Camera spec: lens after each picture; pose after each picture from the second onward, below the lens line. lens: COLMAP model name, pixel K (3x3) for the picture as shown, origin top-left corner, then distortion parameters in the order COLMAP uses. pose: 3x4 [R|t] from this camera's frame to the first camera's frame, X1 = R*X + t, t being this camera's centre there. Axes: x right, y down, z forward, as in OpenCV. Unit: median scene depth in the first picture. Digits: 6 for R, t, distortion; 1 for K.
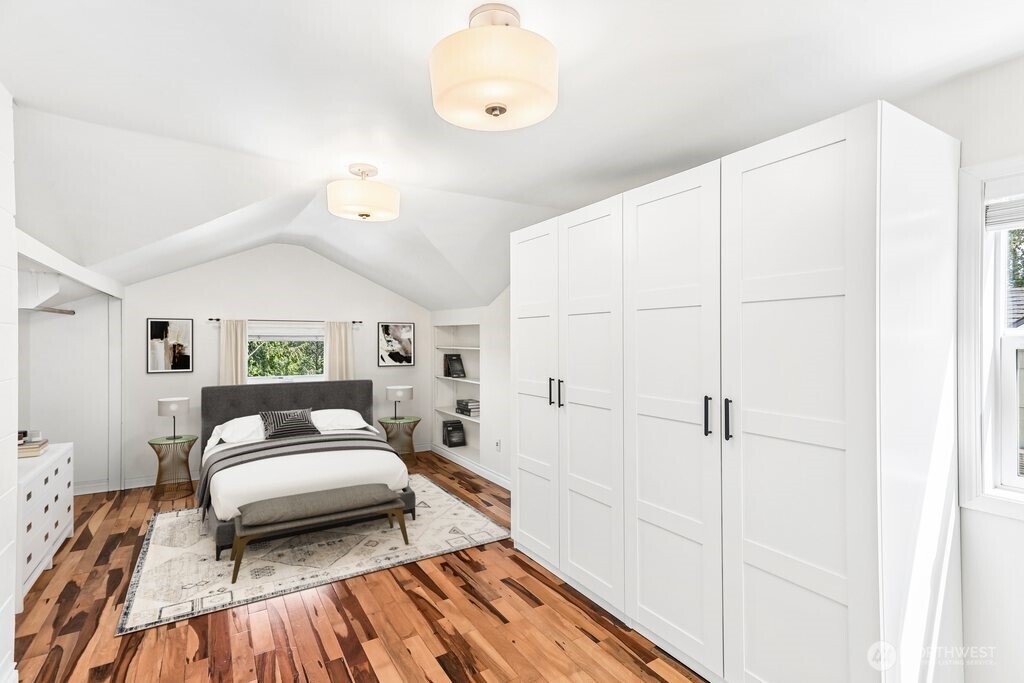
lens RADIAL K [[481.0, 0, 512.0], [0, 481.0, 341.5], [0, 0, 1]] dist [0.022551, 0.000716]
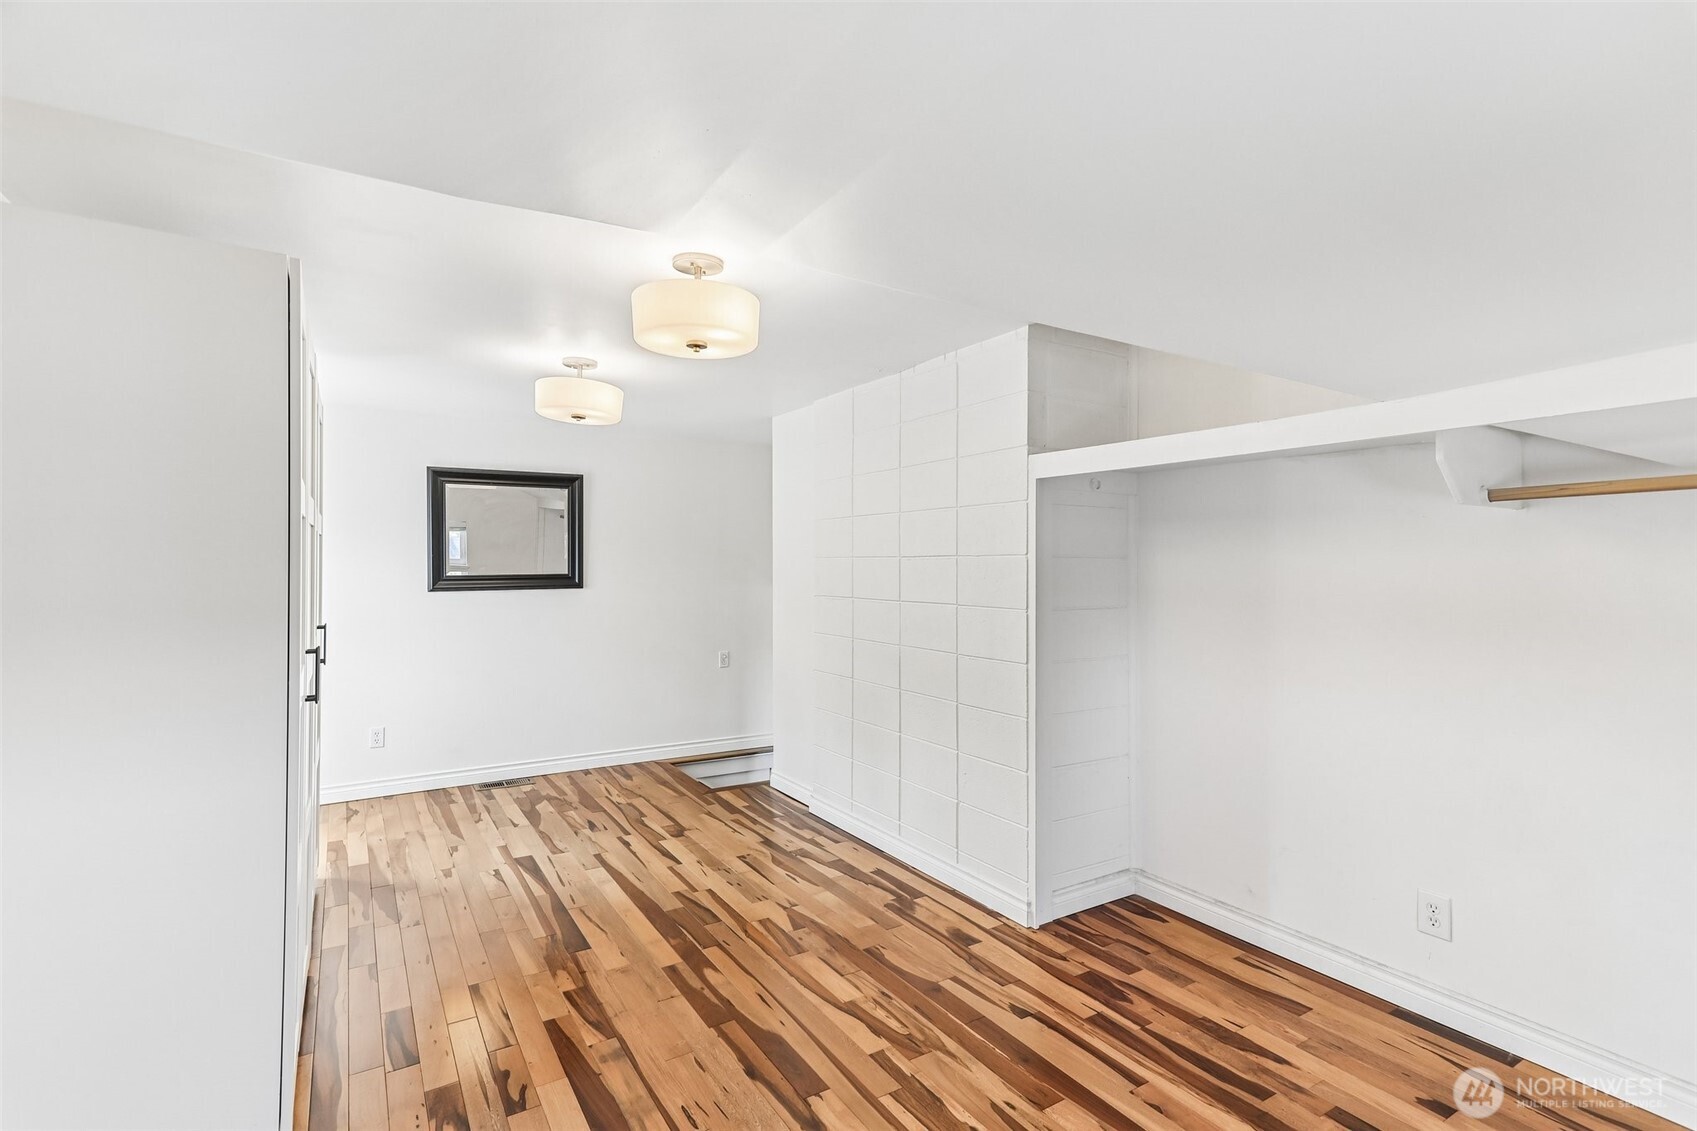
lens RADIAL K [[797.1, 0, 848.5], [0, 797.1, 565.5], [0, 0, 1]] dist [0.022551, 0.000716]
pose [[-0.999992, -0.003441, -0.002049, -0.536697], [-0.003453, 0.999976, 0.006018, -0.017111], [0.002029, 0.006025, -0.999980, 2.145224]]
